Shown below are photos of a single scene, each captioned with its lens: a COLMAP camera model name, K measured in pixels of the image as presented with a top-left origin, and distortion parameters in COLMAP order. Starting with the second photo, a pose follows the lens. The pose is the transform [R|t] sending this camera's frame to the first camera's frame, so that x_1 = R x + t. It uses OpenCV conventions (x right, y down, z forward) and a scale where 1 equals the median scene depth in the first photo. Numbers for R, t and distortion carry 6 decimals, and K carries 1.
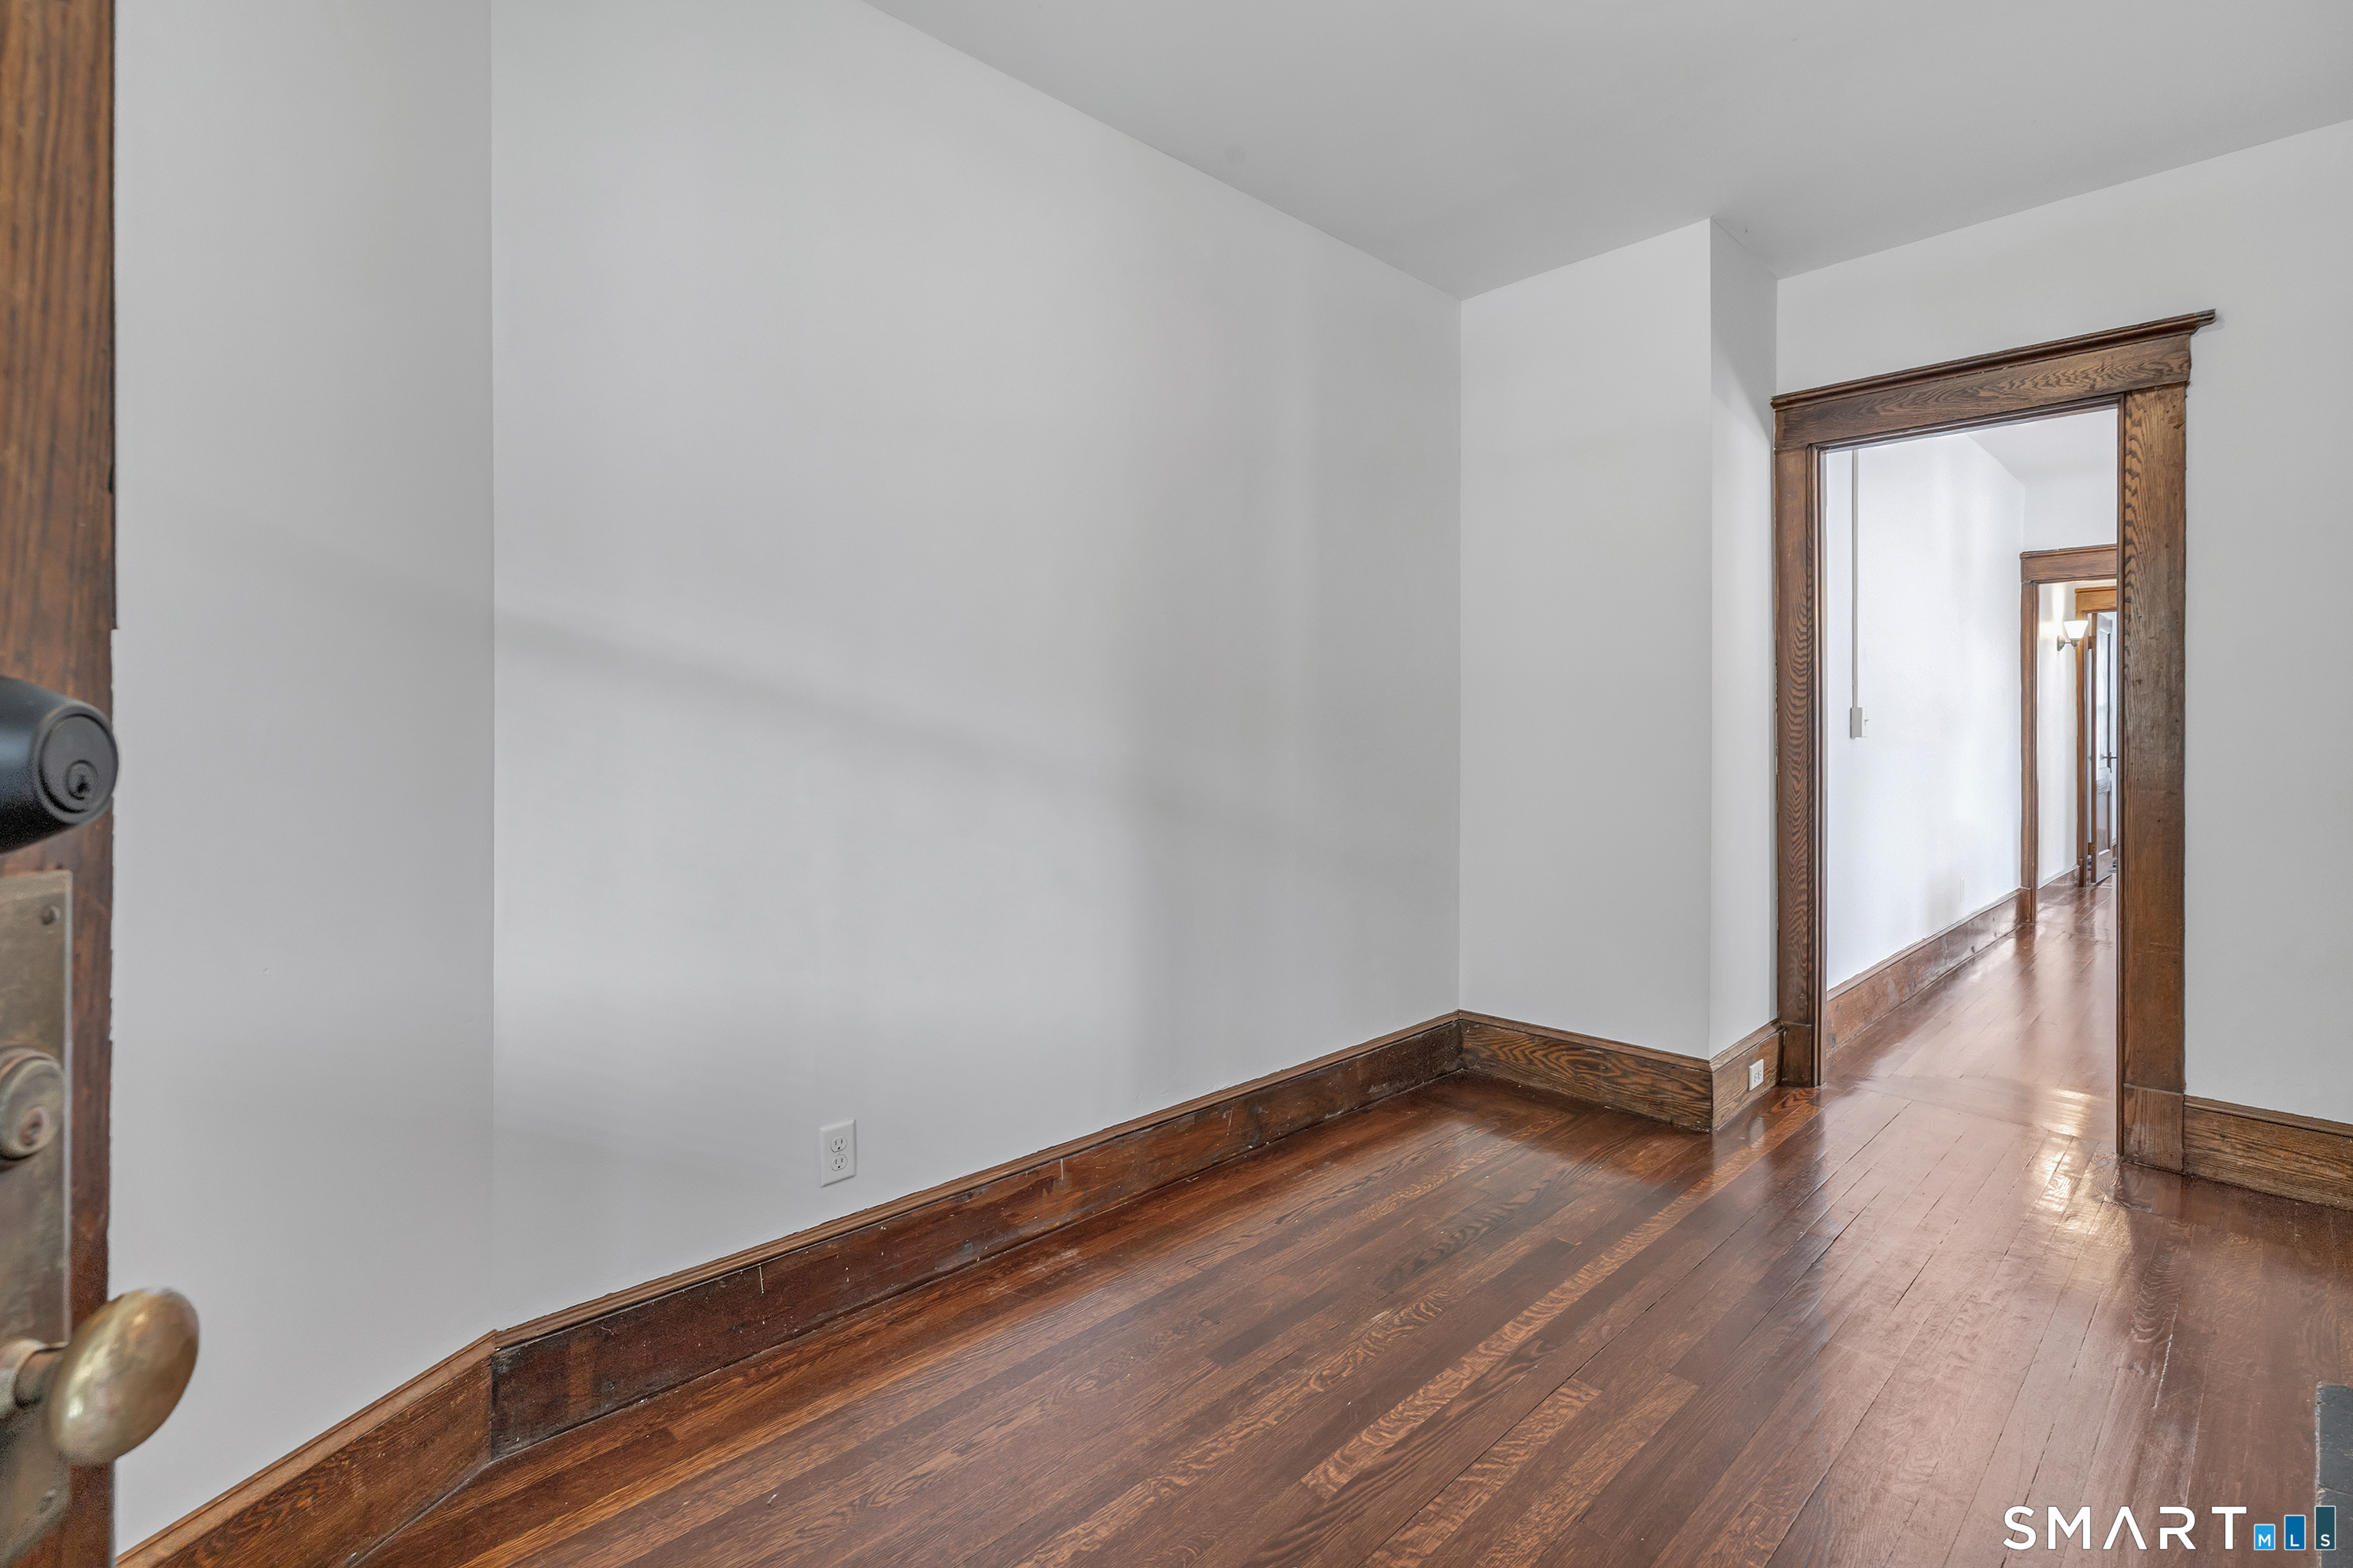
lens RADIAL K [[1101.1, 0, 1177.1], [0, 1101.1, 740.2], [0, 0, 1]] dist [-0.001970, -0.000154]
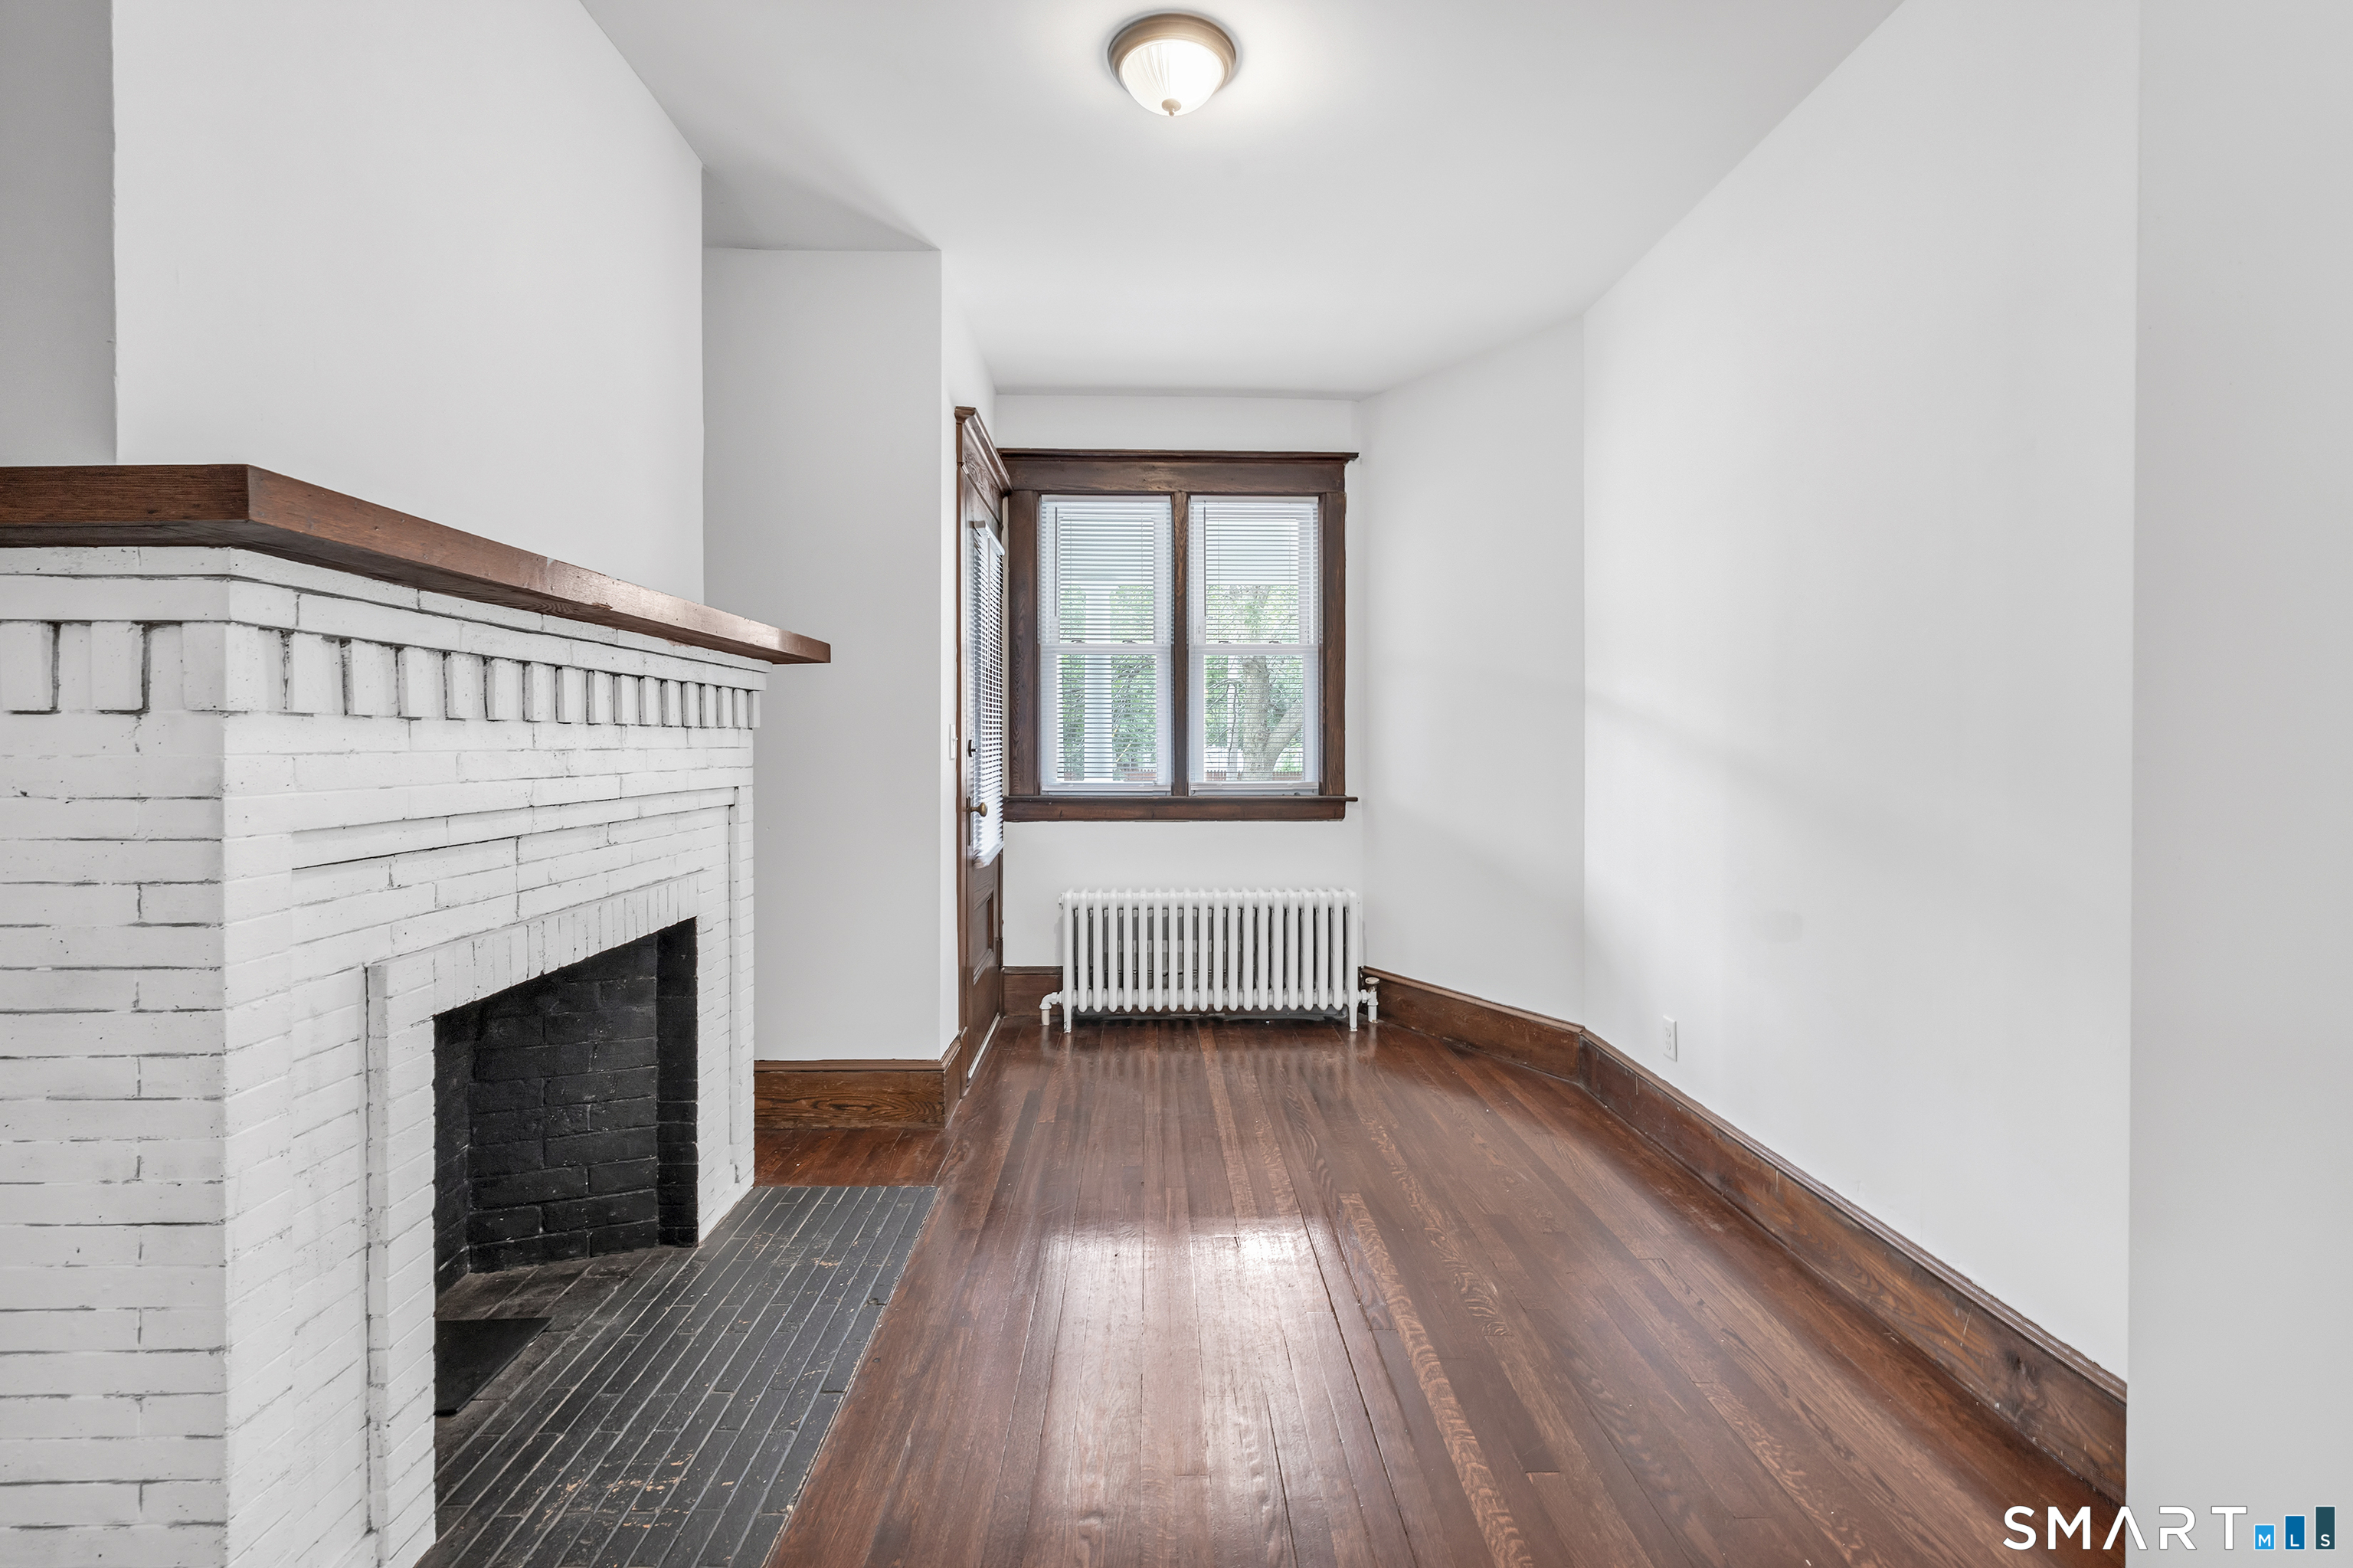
lens RADIAL K [[1035.3, 0, 1190.0], [0, 1035.3, 755.4], [0, 0, 1]] dist [-0.000992, 0.000622]
pose [[-0.663181, 0.006945, -0.748427, 0.878134], [-0.017073, 0.999556, 0.024404, -0.013865], [0.748265, 0.028962, -0.662768, 1.108398]]
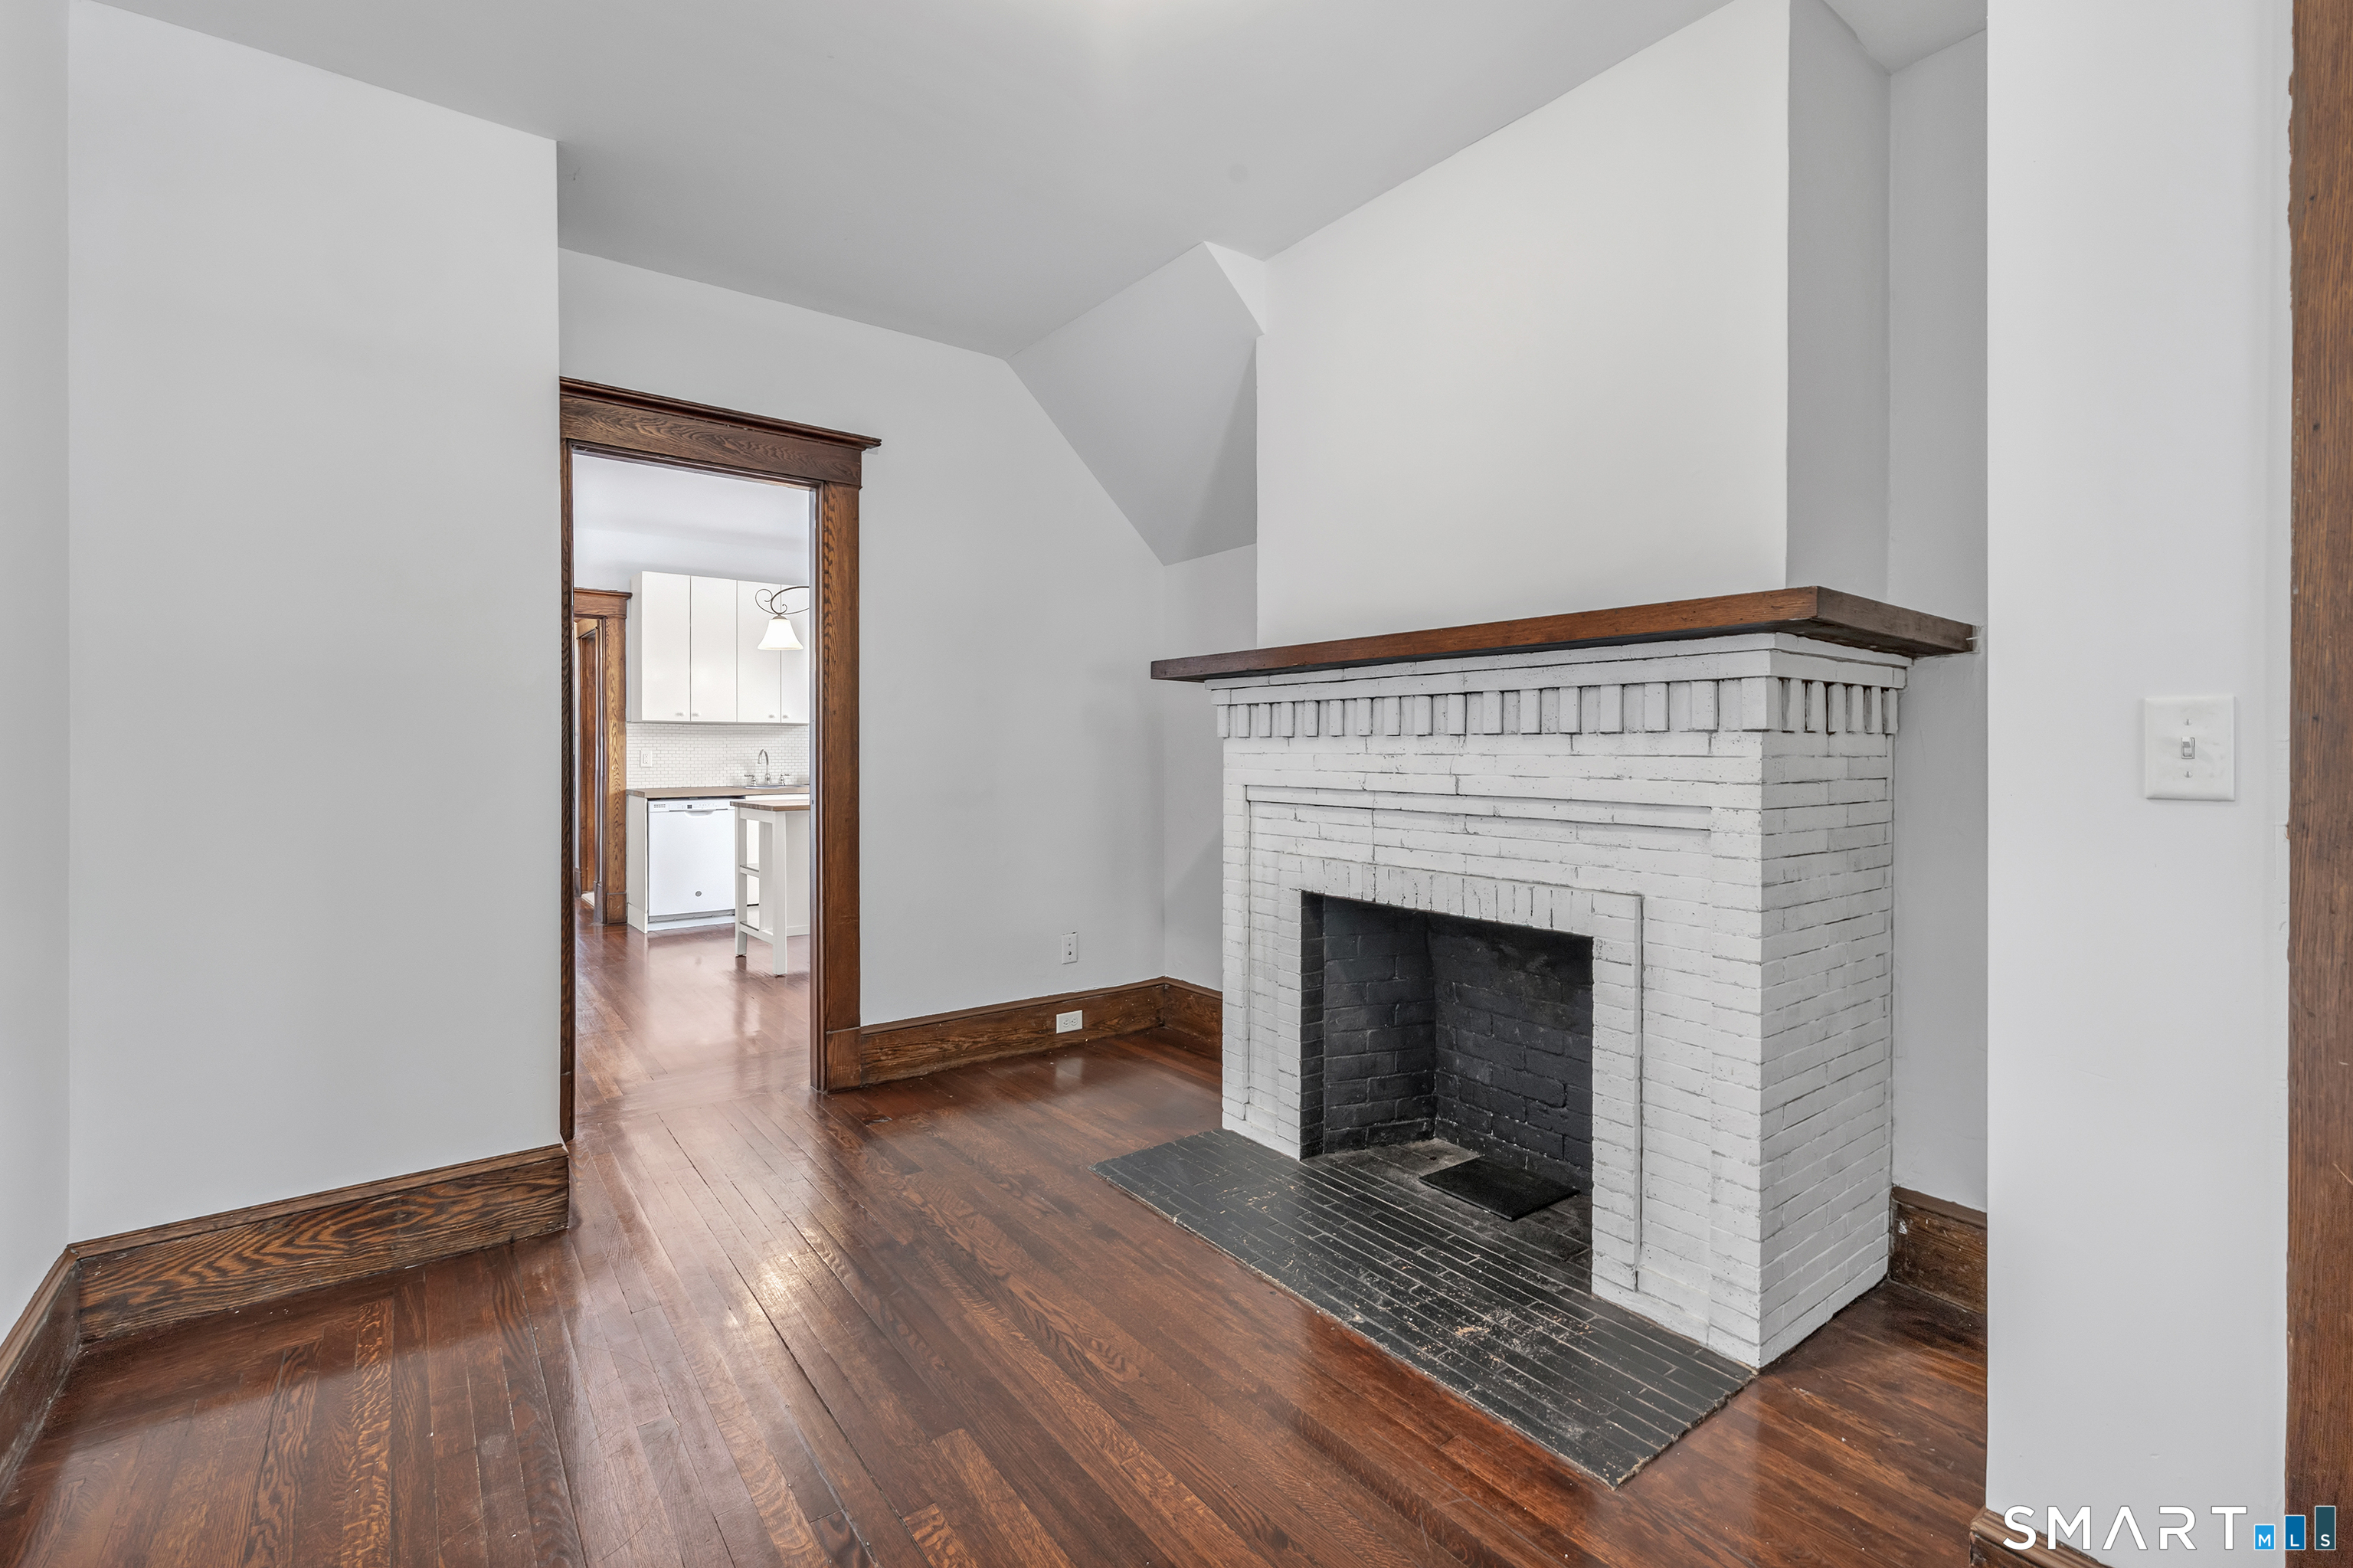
lens RADIAL K [[1035.3, 0, 1190.0], [0, 1035.3, 755.4], [0, 0, 1]] dist [-0.000992, 0.000622]
pose [[0.107701, -0.005113, 0.994170, -0.276874], [0.015519, 0.999874, 0.003461, -0.000620], [-0.994062, 0.015056, 0.107767, 0.479522]]
